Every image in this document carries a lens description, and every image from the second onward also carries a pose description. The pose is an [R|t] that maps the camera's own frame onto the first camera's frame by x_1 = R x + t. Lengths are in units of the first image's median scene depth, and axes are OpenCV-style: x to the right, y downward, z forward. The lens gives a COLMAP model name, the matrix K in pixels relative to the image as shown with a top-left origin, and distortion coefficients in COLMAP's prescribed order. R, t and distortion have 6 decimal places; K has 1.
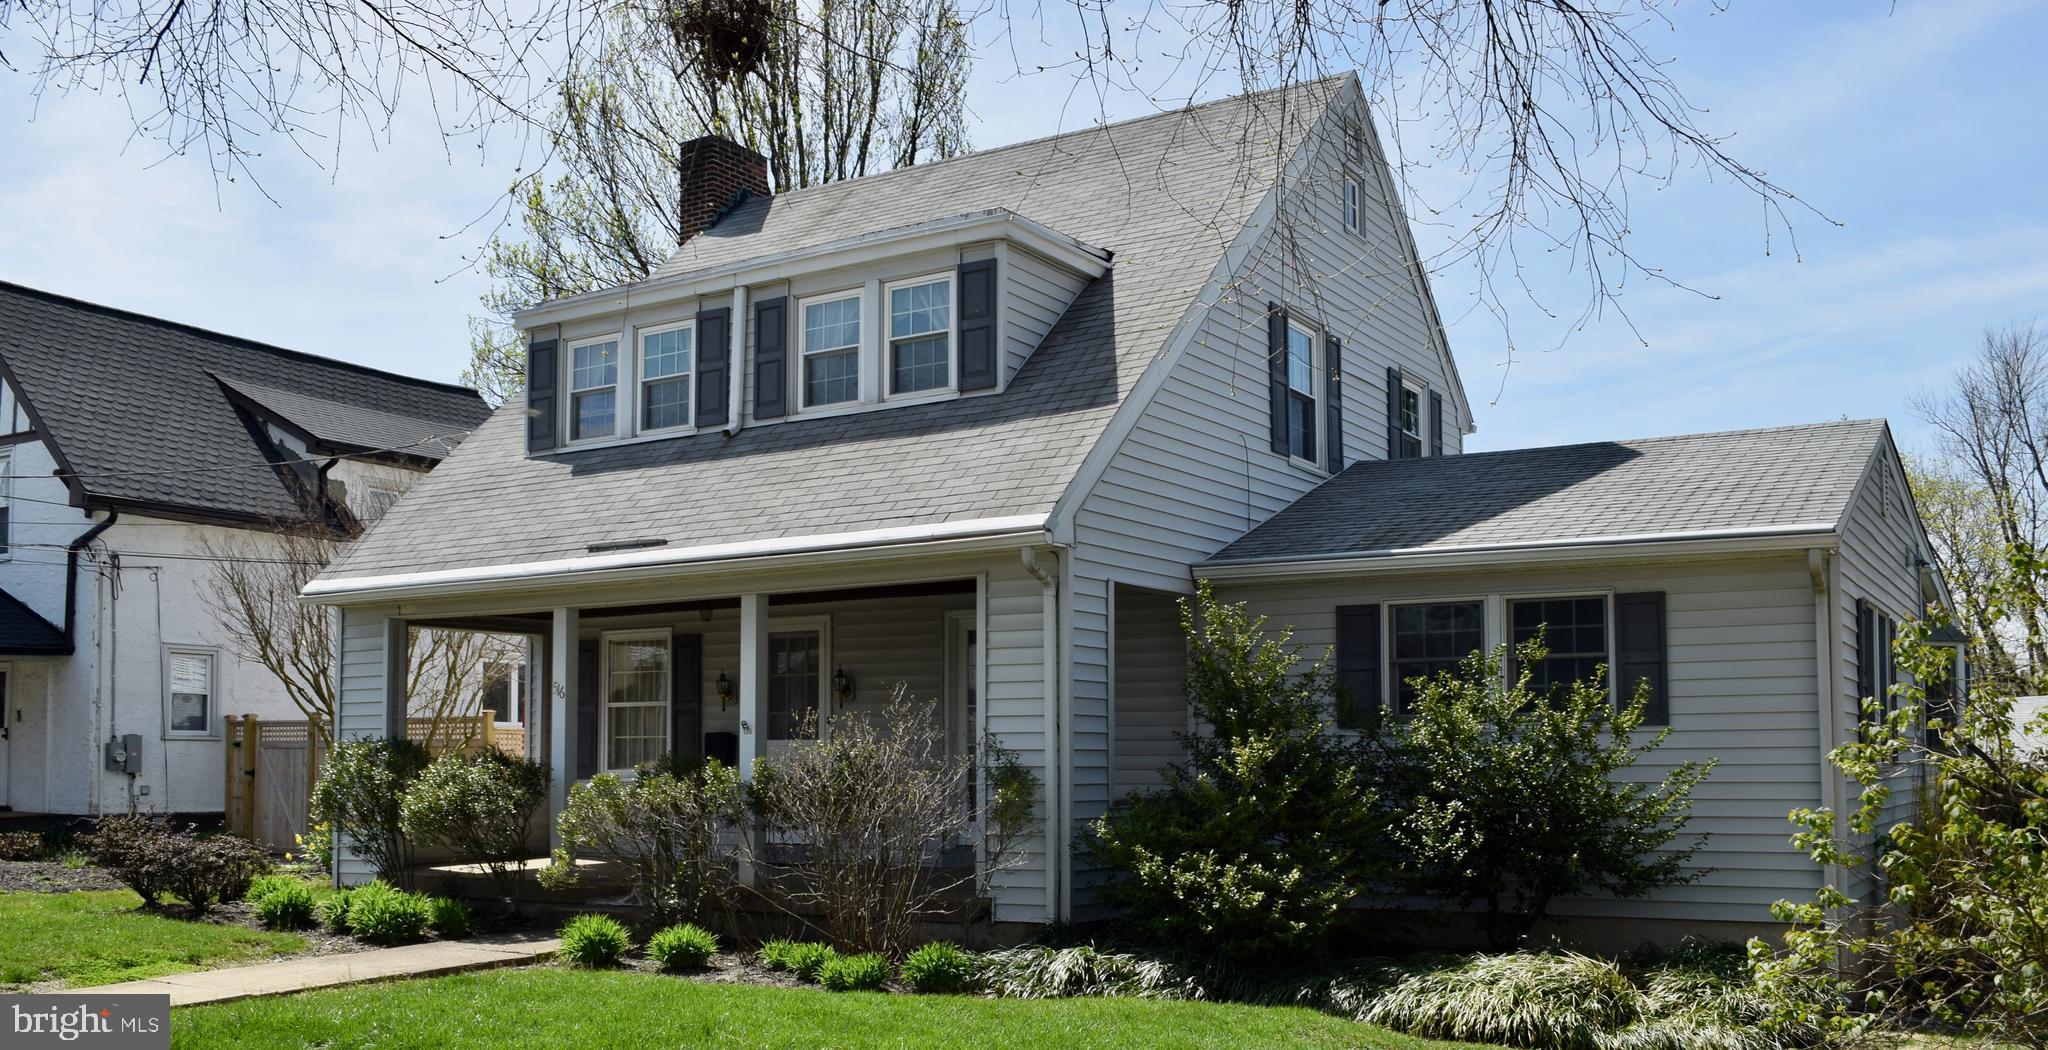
lens RADIAL K [[1759.9, 0, 1009.2], [0, 1759.9, 639.3], [0, 0, 1]] dist [-0.060235, -0.032620]
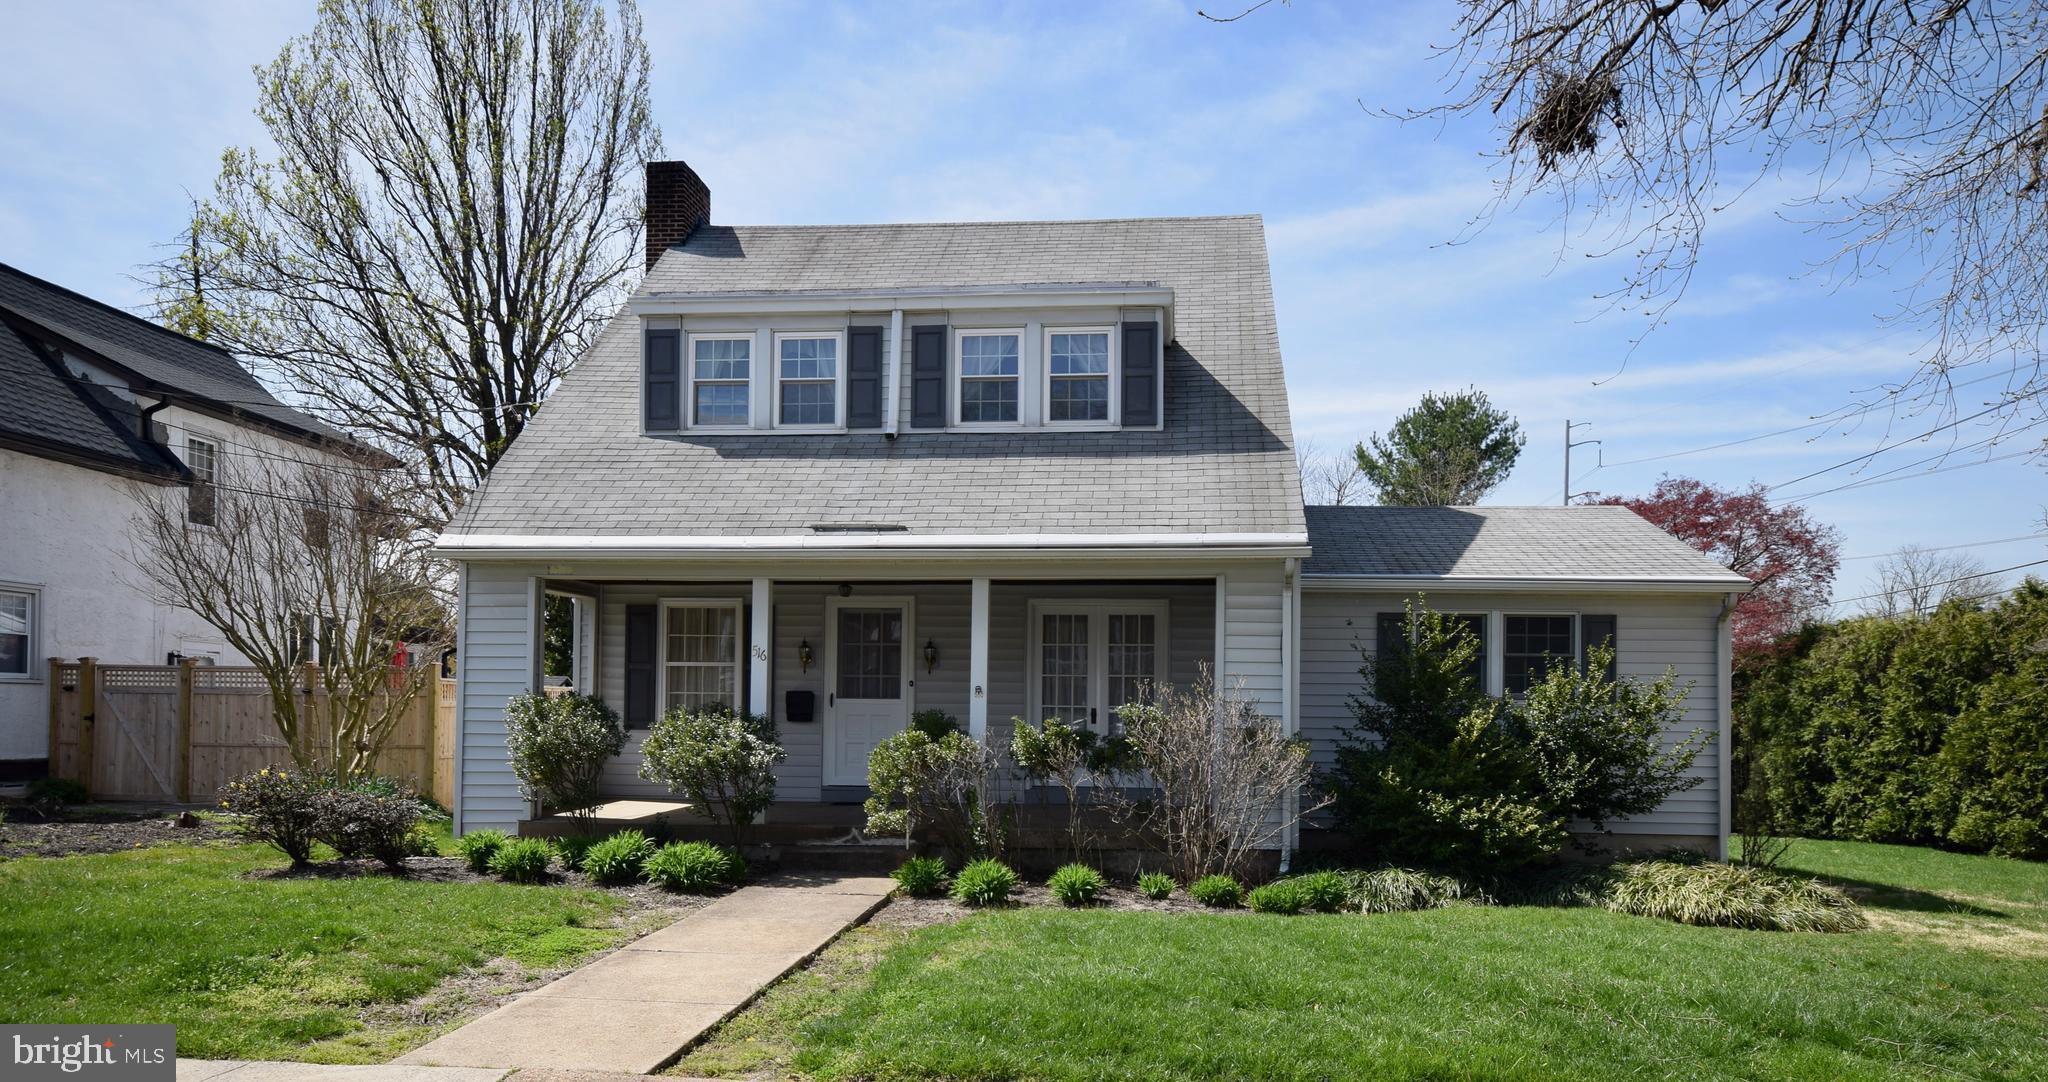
lens RADIAL K [[1296.1, 0, 1049.4], [0, 1296.1, 662.6], [0, 0, 1]] dist [0.010833, 0.003193]
pose [[0.895098, 0.029828, 0.444870, -0.462821], [-0.045286, 0.998682, 0.024159, 0.006919], [-0.443563, -0.041771, 0.895269, 0.186075]]
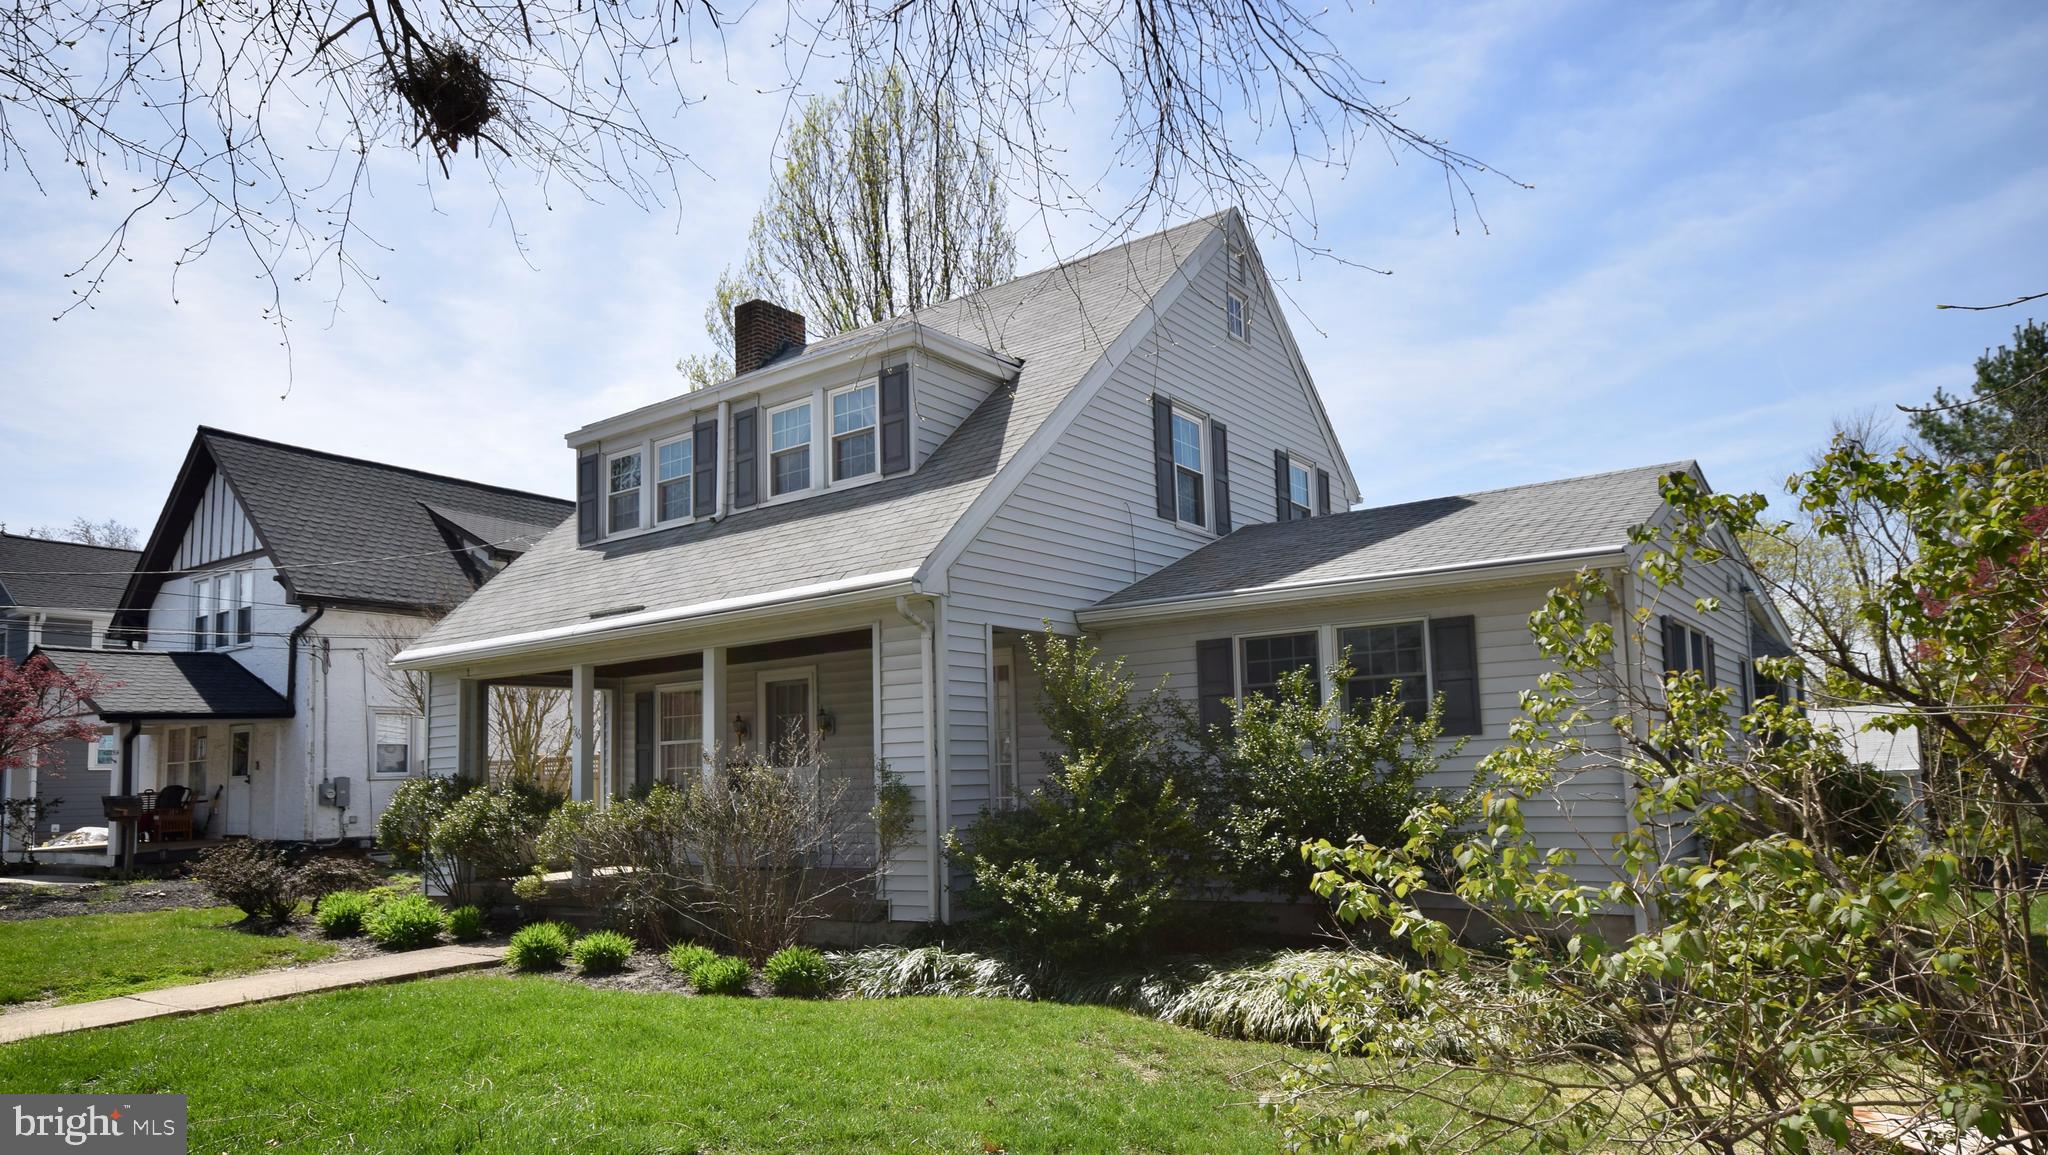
lens RADIAL K [[1236.0, 0, 1023.1], [0, 1236.0, 655.9], [0, 0, 1]] dist [0.011829, 0.001596]
pose [[0.996800, -0.033916, -0.072385, 0.121277], [0.031975, 0.999101, -0.027820, 0.009645], [0.073264, 0.025417, 0.996989, 0.156532]]
